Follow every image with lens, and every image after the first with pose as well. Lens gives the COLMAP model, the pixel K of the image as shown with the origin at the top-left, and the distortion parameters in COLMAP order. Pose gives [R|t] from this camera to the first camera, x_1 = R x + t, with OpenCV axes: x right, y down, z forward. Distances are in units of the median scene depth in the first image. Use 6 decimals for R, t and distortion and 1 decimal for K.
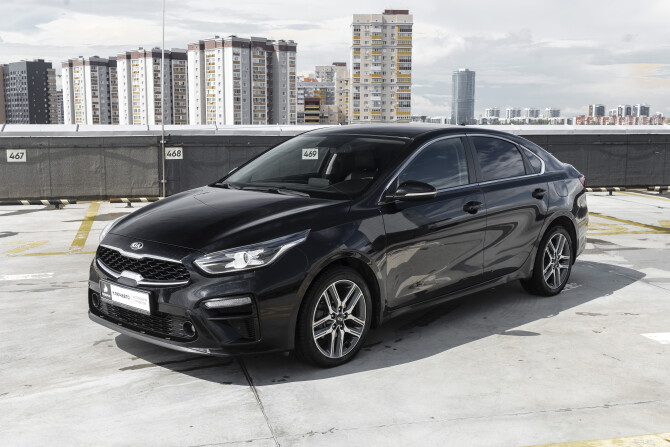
lens RADIAL K [[762.0, 0, 348.3], [0, 762.0, 222.3], [0, 0, 1]] dist [-0.006447, 0.014724]
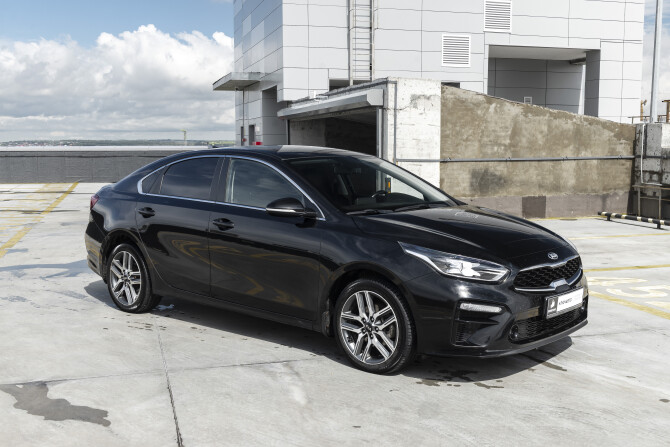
lens RADIAL K [[741.4, 0, 335.0], [0, 741.4, 223.5], [0, 0, 1]] dist [-0.008420, 0.010510]
pose [[-0.002927, -0.106445, 0.994314, -1.301305], [0.134385, 0.985257, 0.105871, -0.163358], [-0.990925, 0.133930, 0.011421, 1.270994]]
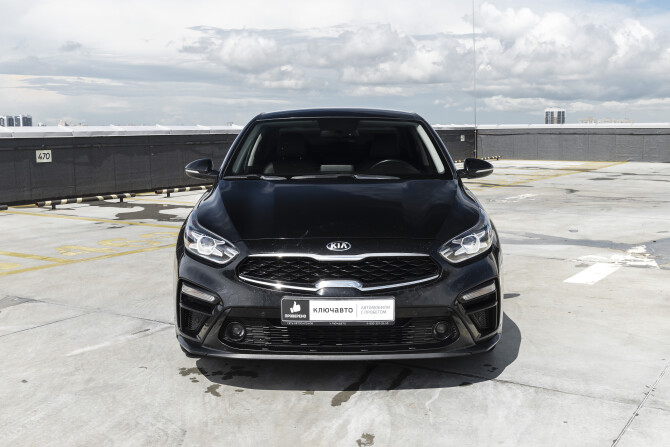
lens RADIAL K [[747.8, 0, 335.0], [0, 747.8, 223.5], [0, 0, 1]] dist [-0.005734, -0.003805]
pose [[0.747695, -0.092998, 0.657498, -0.780338], [0.102048, 0.994475, 0.024613, -0.011803], [-0.656154, 0.048693, 0.753055, 0.405992]]
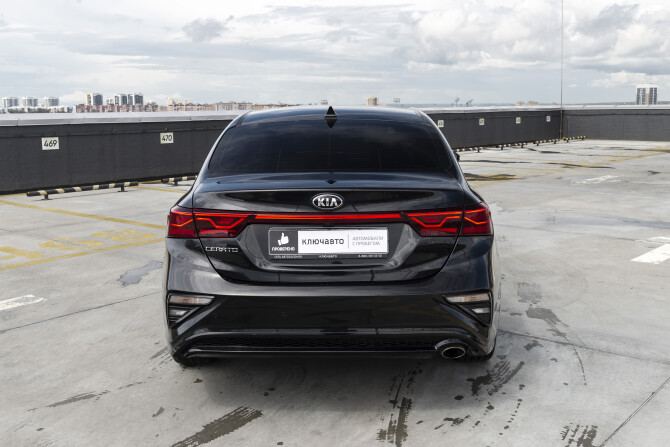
lens RADIAL K [[730.4, 0, 350.8], [0, 730.4, 224.2], [0, 0, 1]] dist [-0.036806, -0.014793]
pose [[0.809286, -0.100851, 0.578693, -0.877022], [0.085705, 0.994882, 0.053524, -0.029779], [-0.581129, 0.006281, 0.813787, 0.301528]]
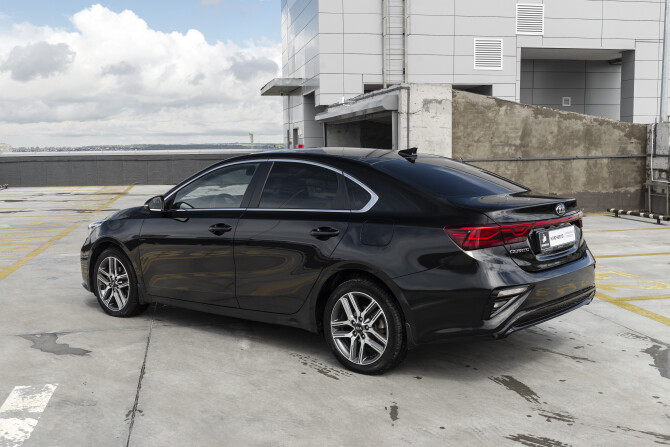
lens RADIAL K [[747.8, 0, 335.0], [0, 747.8, 223.5], [0, 0, 1]] dist [-0.005734, -0.003805]
pose [[0.081609, -0.102766, 0.991352, -1.554066], [0.143868, 0.985467, 0.090312, -0.135907], [-0.986226, 0.135253, 0.095208, 1.076055]]
